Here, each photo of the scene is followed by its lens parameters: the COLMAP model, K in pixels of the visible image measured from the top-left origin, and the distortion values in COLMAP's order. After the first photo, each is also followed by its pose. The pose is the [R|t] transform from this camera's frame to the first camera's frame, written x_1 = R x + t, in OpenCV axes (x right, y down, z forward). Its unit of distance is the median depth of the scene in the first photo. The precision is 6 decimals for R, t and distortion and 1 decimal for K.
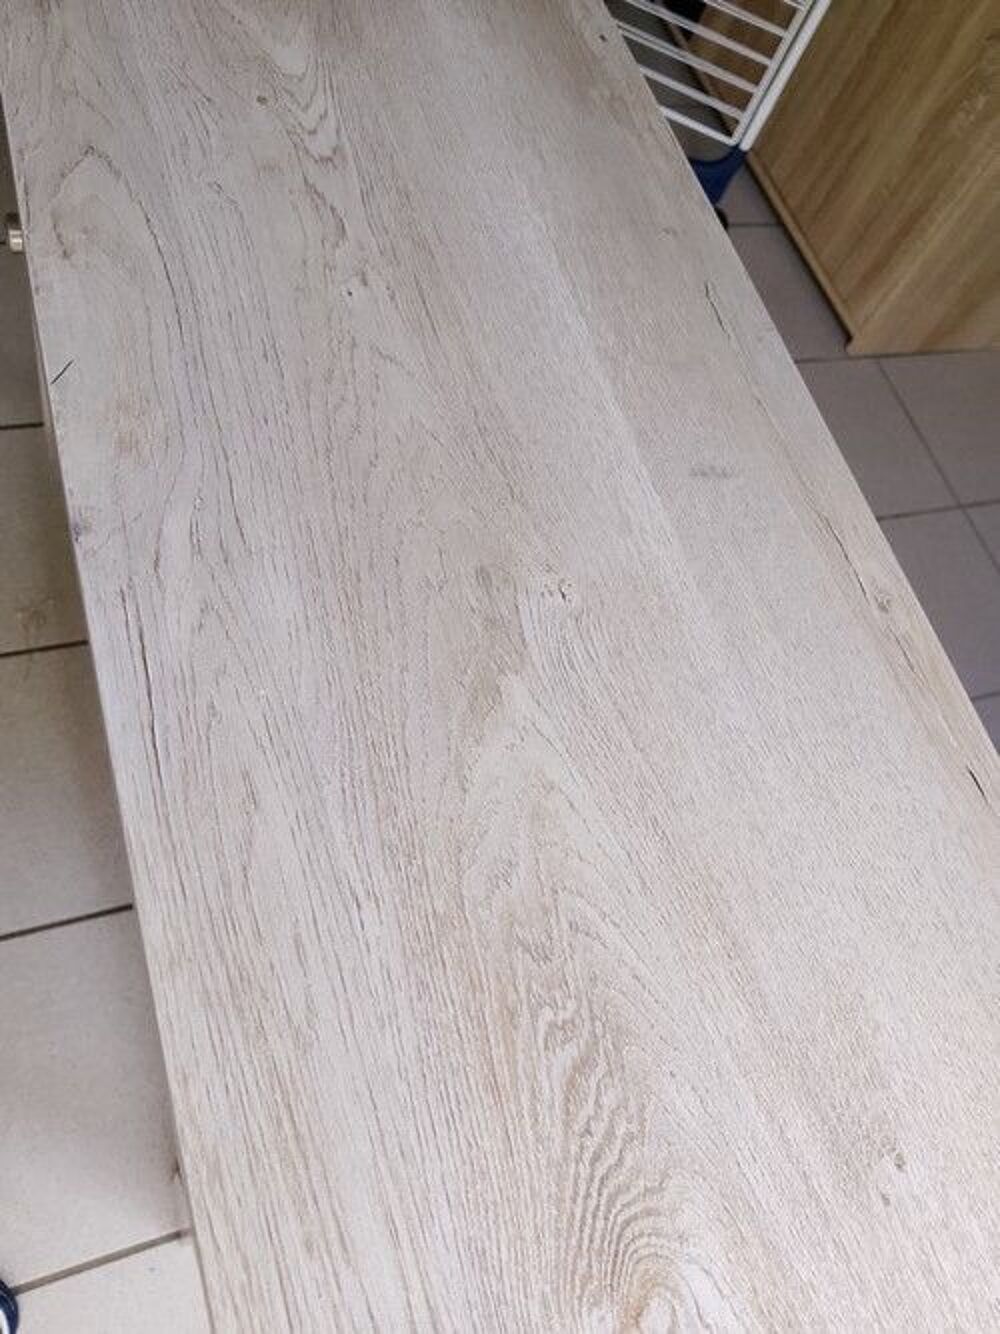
lens RADIAL K [[1019.1, 0, 500.0], [0, 1019.1, 667.0], [0, 0, 1]] dist [0.056641, -0.145086]
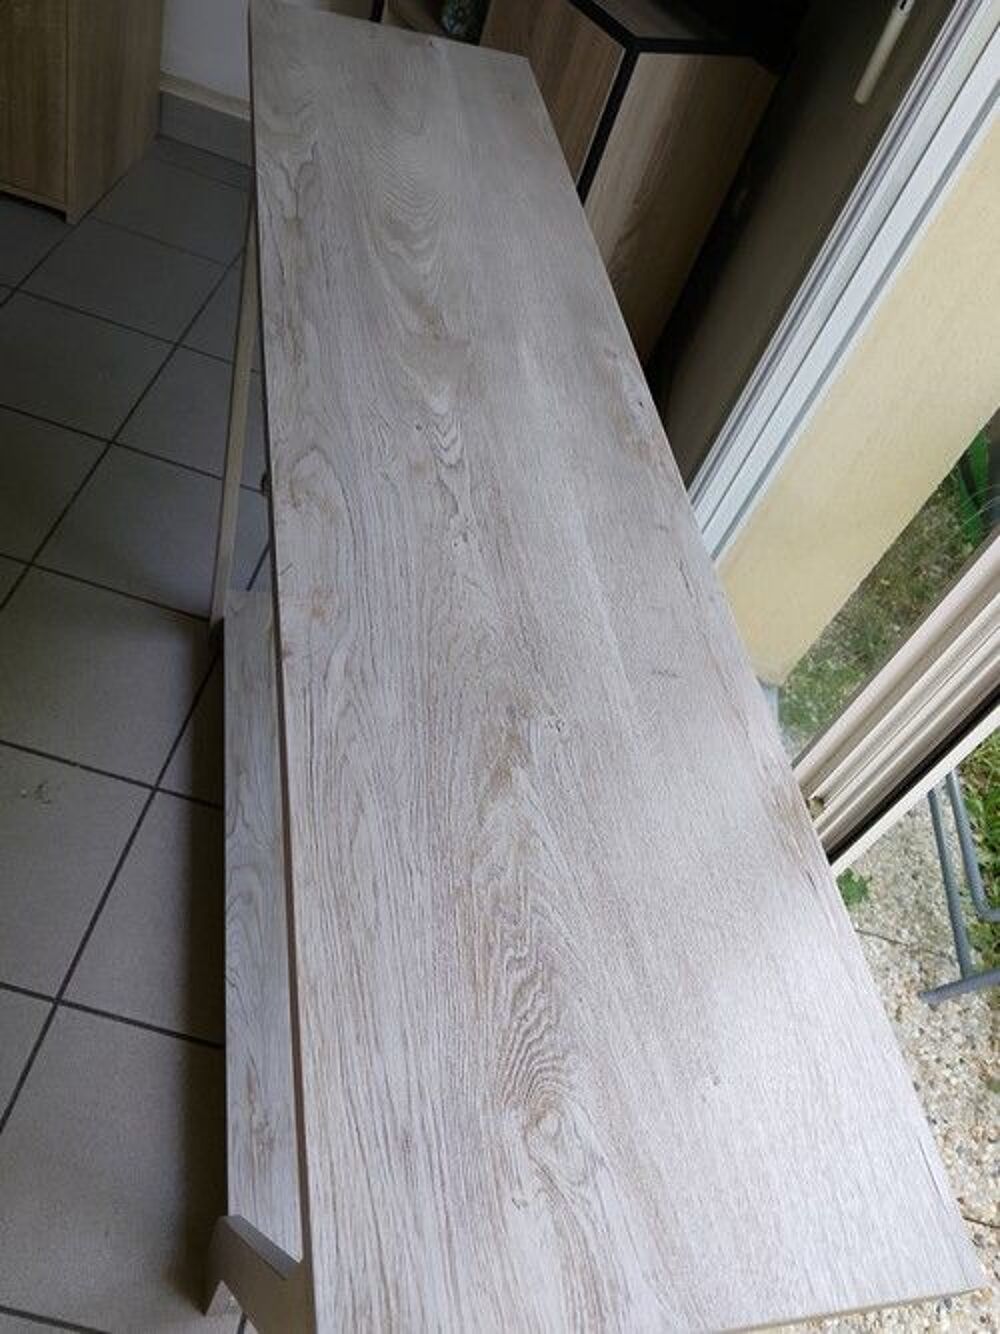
lens RADIAL K [[1078.9, 0, 491.2], [0, 1078.9, 667.2], [0, 0, 1]] dist [0.084007, -0.178961]
pose [[0.989392, 0.112127, -0.092367, 0.126934], [-0.131381, 0.961955, -0.239546, 0.319964], [0.061993, 0.249140, 0.966481, -0.858388]]
